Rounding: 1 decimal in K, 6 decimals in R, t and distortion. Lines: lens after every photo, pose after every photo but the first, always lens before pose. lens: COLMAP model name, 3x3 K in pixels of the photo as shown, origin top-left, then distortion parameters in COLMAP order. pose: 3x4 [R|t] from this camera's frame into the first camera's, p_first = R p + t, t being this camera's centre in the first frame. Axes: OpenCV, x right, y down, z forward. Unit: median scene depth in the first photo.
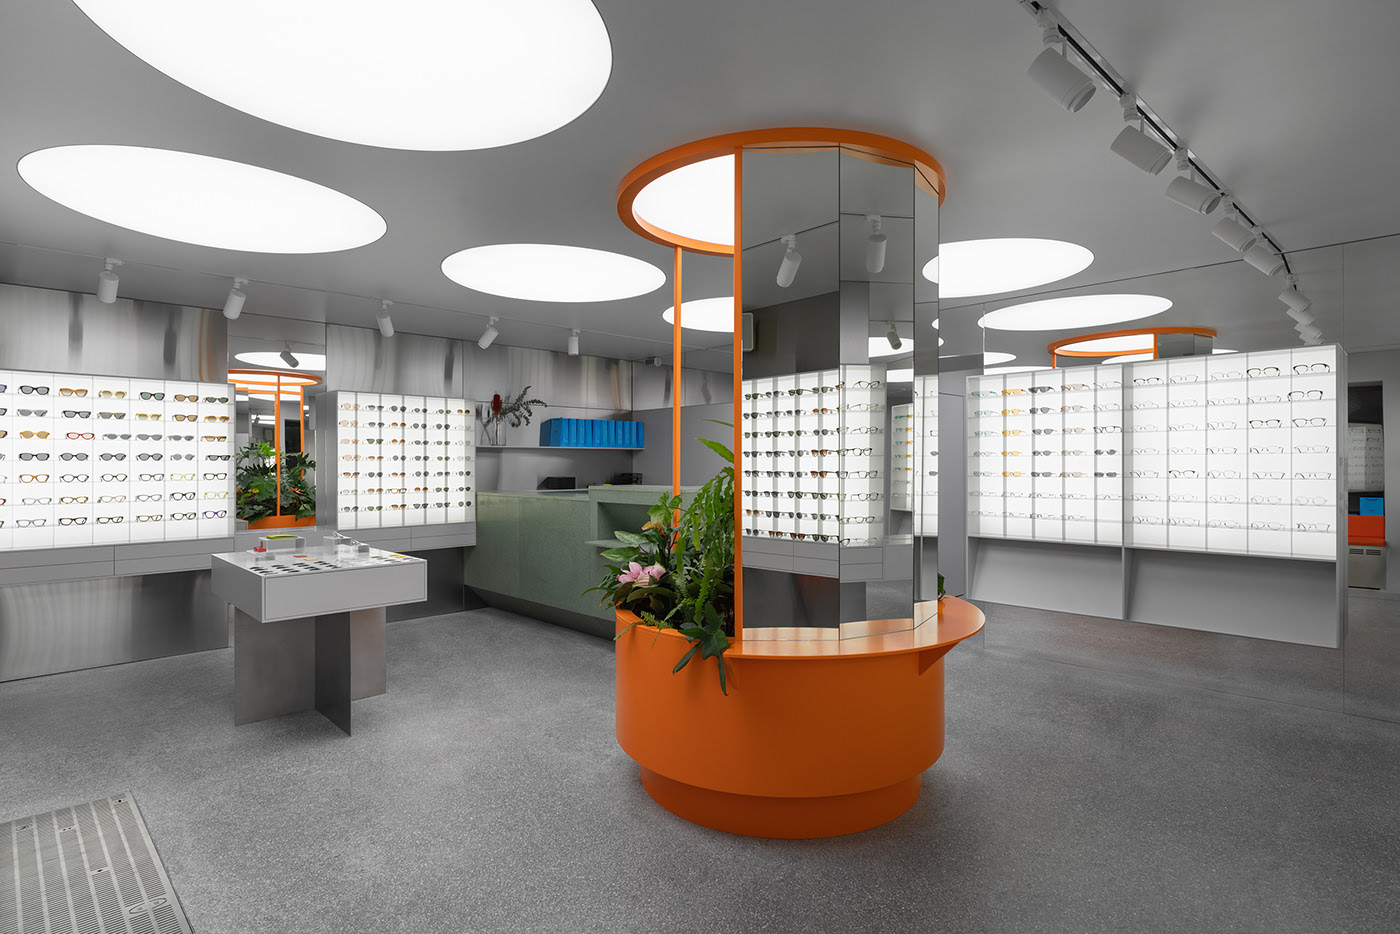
lens RADIAL K [[710.7, 0, 704.5], [0, 710.7, 460.6], [0, 0, 1]] dist [-0.014194, 0.000268]
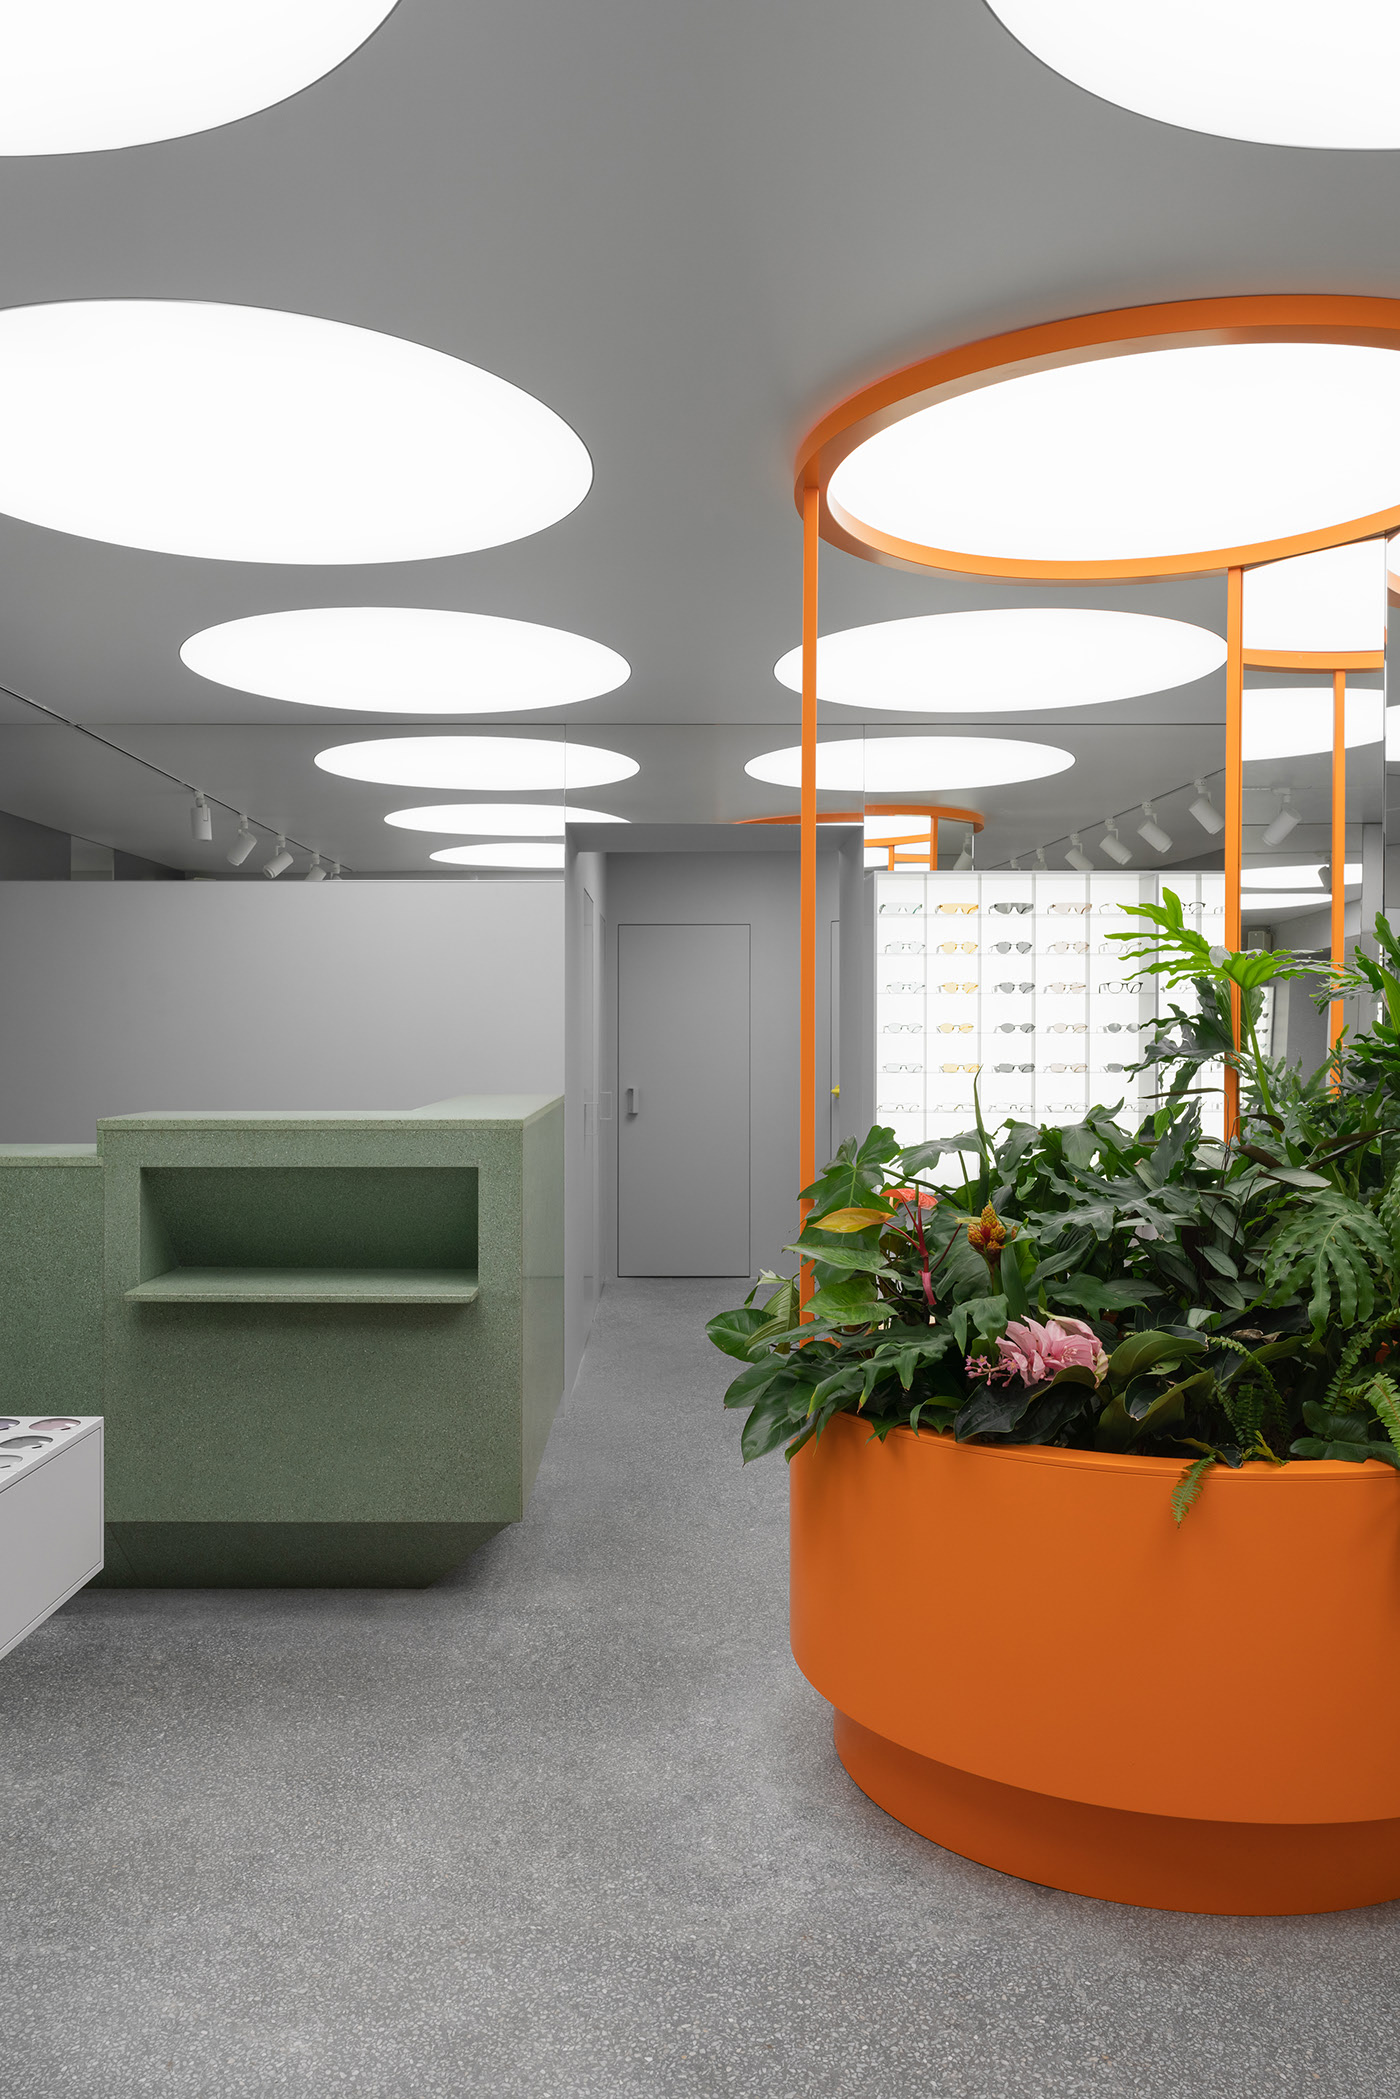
lens RADIAL K [[1598.2, 0, 654.6], [0, 1598.2, 1054.4], [0, 0, 1]] dist [0.002032, 0.005735]
pose [[0.712338, 0.000584, 0.701836, -0.508808], [-0.000306, 1.000000, -0.000521, 0.007698], [-0.701837, 0.000157, 0.712338, 0.330487]]
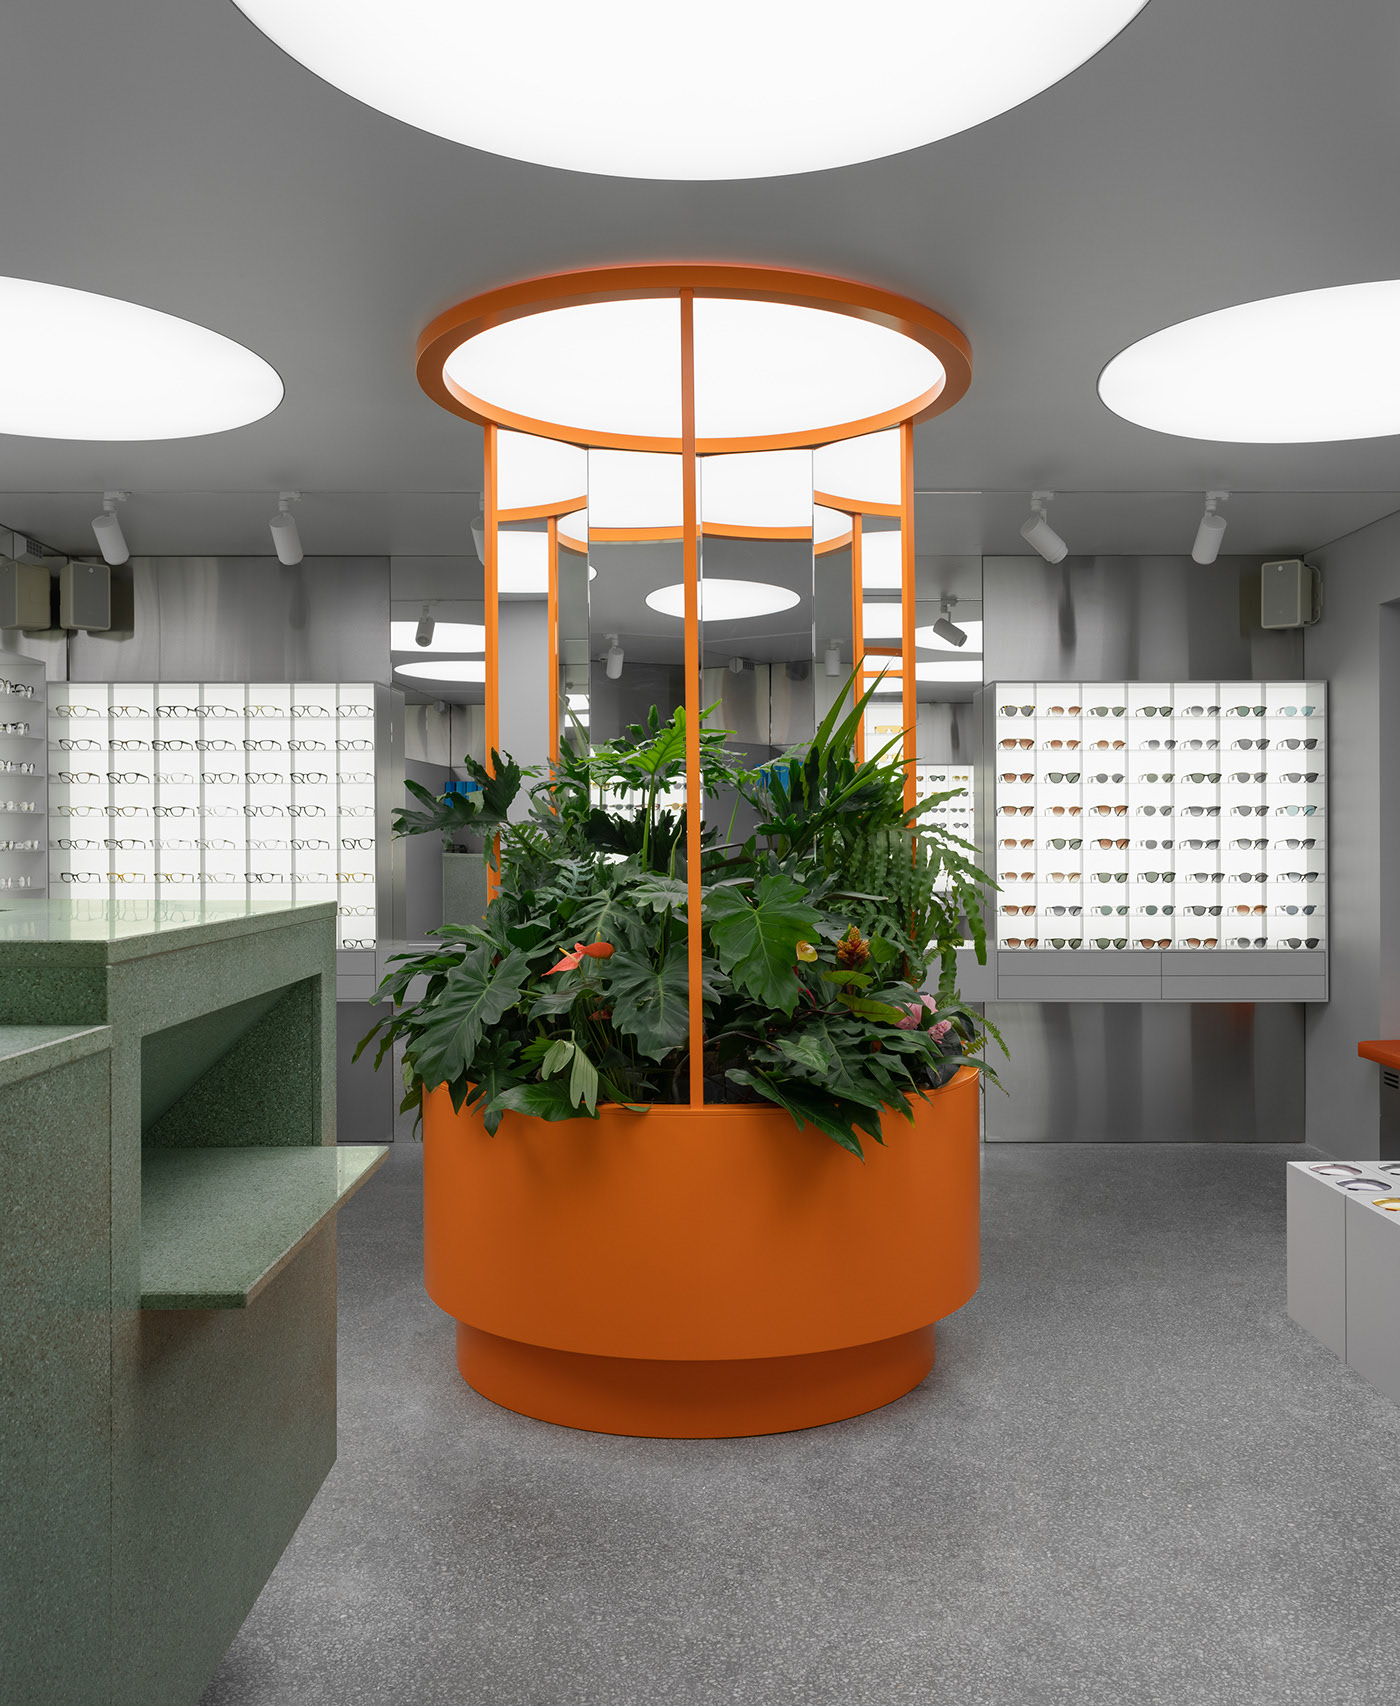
lens RADIAL K [[1472.6, 0, 737.6], [0, 1472.6, 854.3], [0, 0, 1]] dist [-0.002983, -0.006557]
pose [[-0.736882, -0.000061, 0.676021, -0.465536], [0.004439, 0.999978, 0.004929, 0.019671], [-0.676007, 0.006633, -0.736866, 1.182253]]
